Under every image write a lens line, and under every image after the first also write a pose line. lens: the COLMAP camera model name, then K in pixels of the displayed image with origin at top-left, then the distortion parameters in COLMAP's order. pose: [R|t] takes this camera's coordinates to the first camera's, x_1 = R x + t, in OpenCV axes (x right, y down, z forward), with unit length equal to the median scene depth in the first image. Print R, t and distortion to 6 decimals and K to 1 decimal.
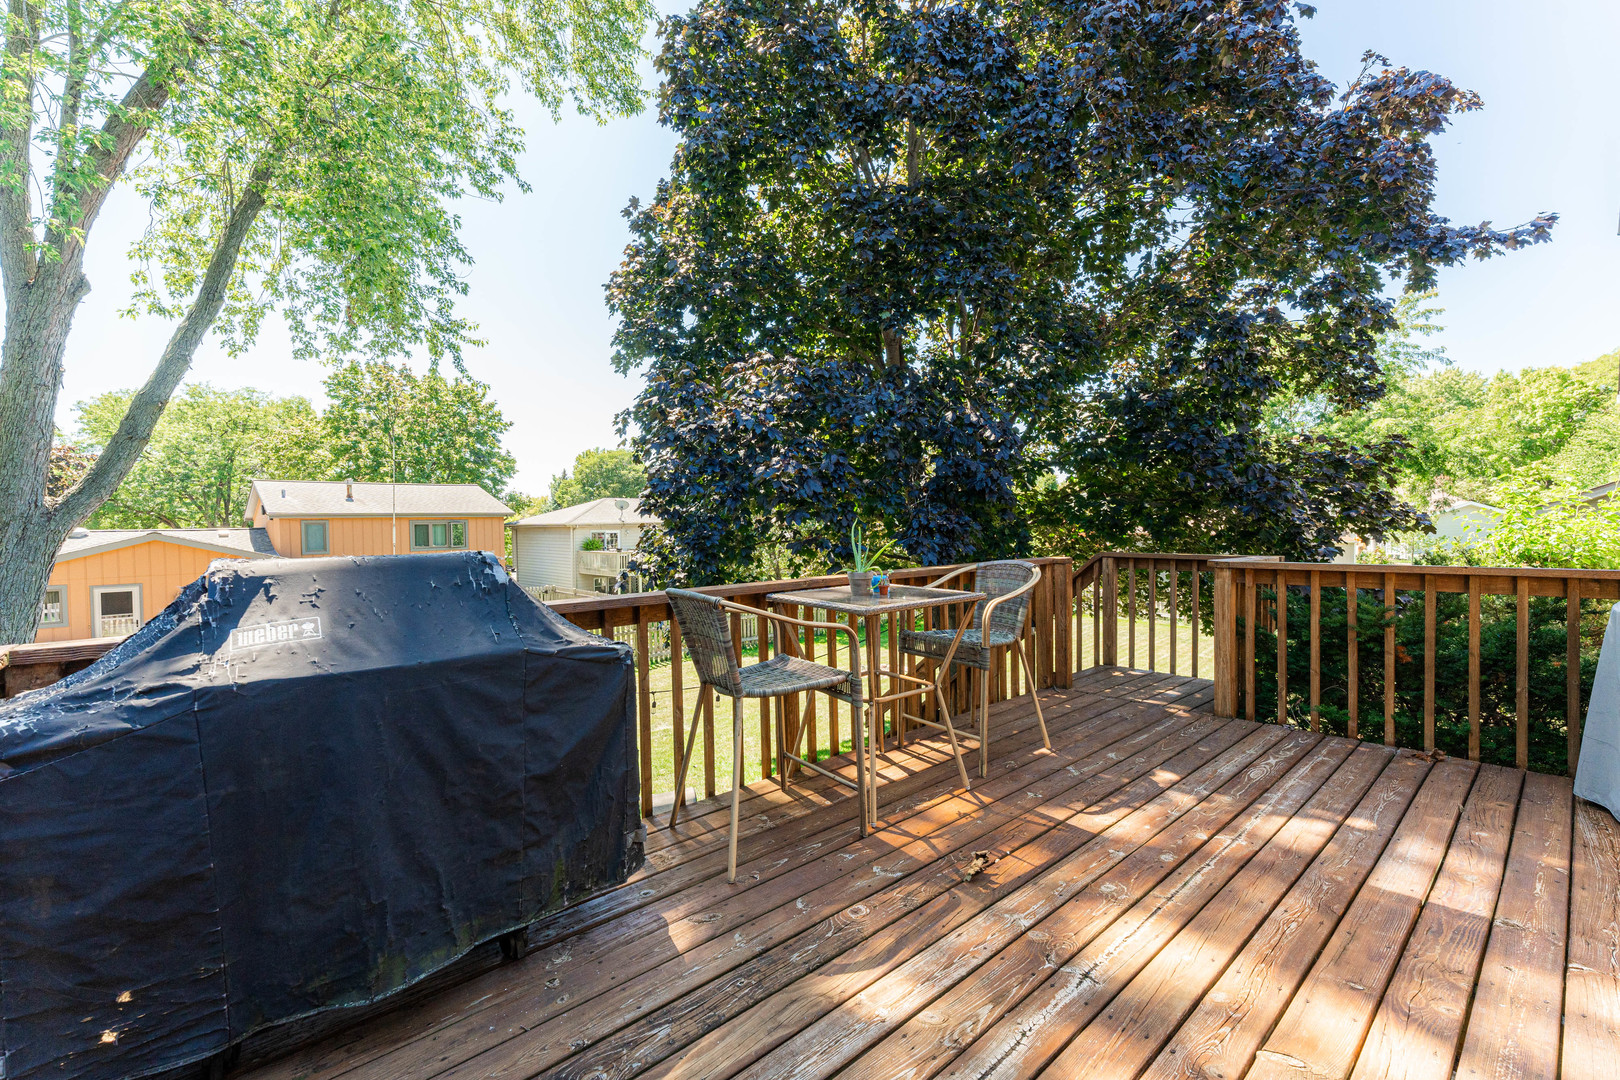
lens RADIAL K [[663.6, 0, 807.0], [0, 663.6, 538.7], [0, 0, 1]] dist [0.001227, 0.000201]
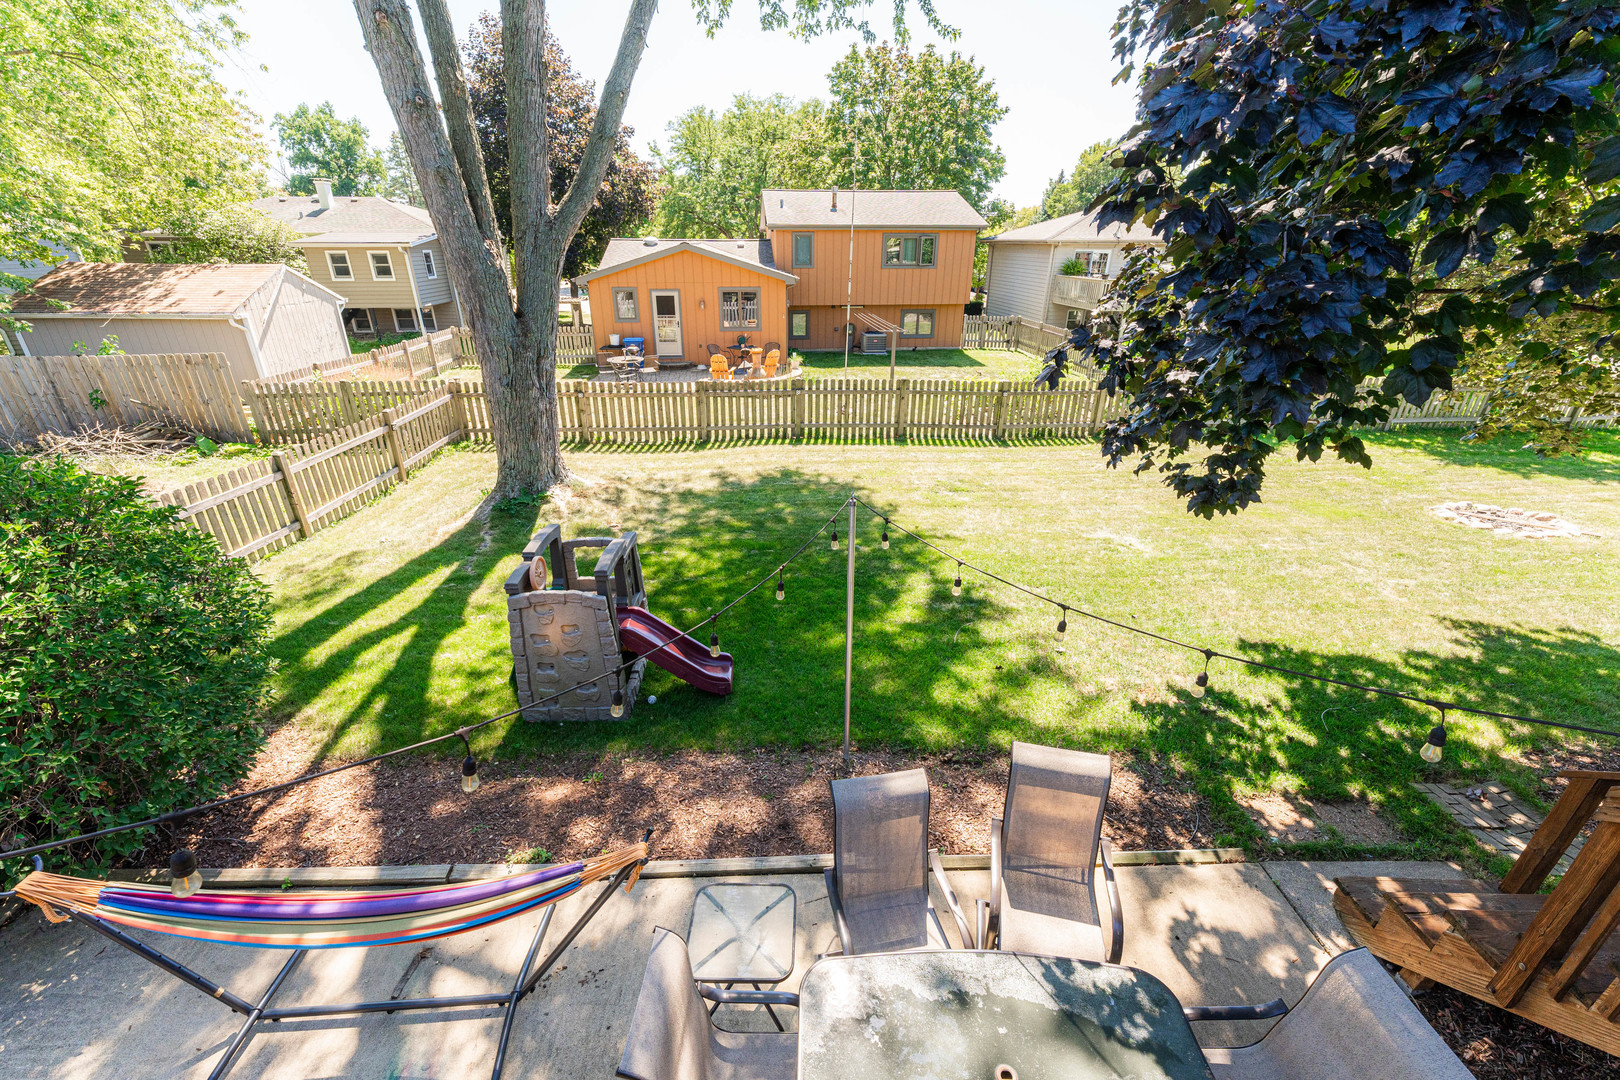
lens RADIAL K [[663.6, 0, 807.0], [0, 663.6, 538.7], [0, 0, 1]] dist [0.001227, 0.000201]
pose [[0.778226, 0.272527, -0.565767, -0.017292], [-0.030145, 0.916100, 0.399816, -0.002540], [0.627260, -0.294092, 0.721148, 0.081128]]
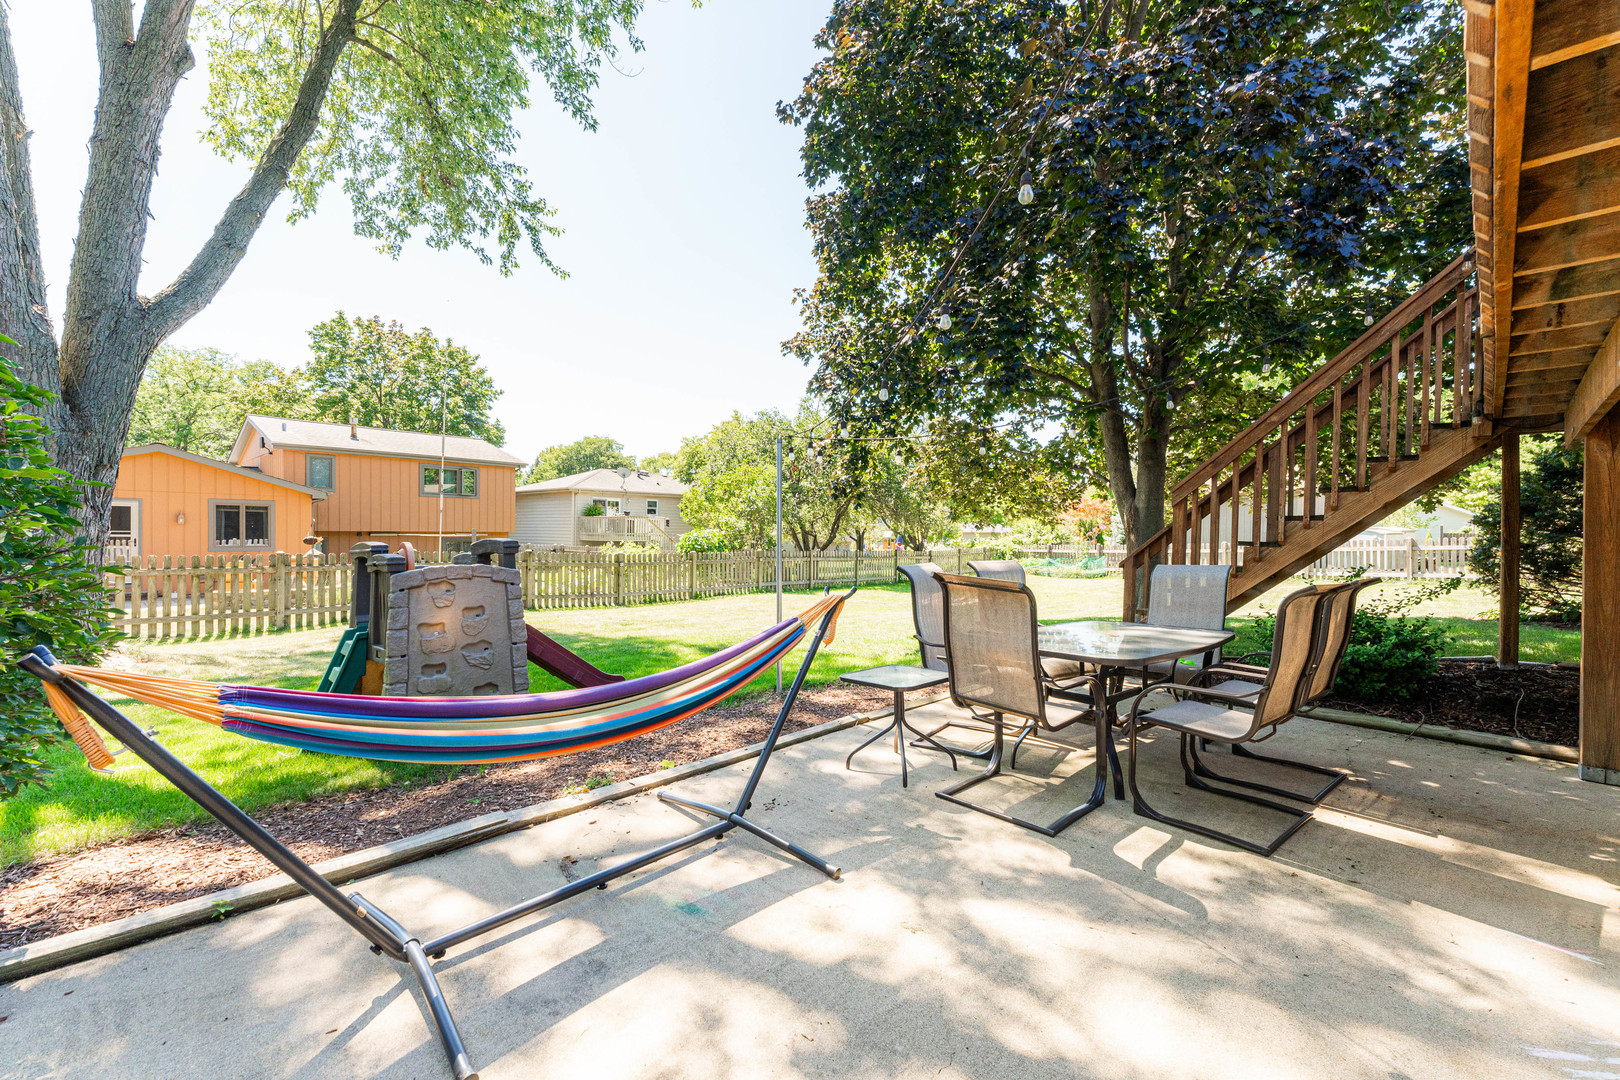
lens RADIAL K [[658.4, 0, 803.9], [0, 658.4, 538.6], [0, 0, 1]] dist [0.001897, 0.000264]
pose [[0.997708, 0.019906, 0.064679, -0.081226], [-0.018787, 0.999664, -0.017872, 0.061984], [-0.065013, 0.016616, 0.997746, 0.023497]]
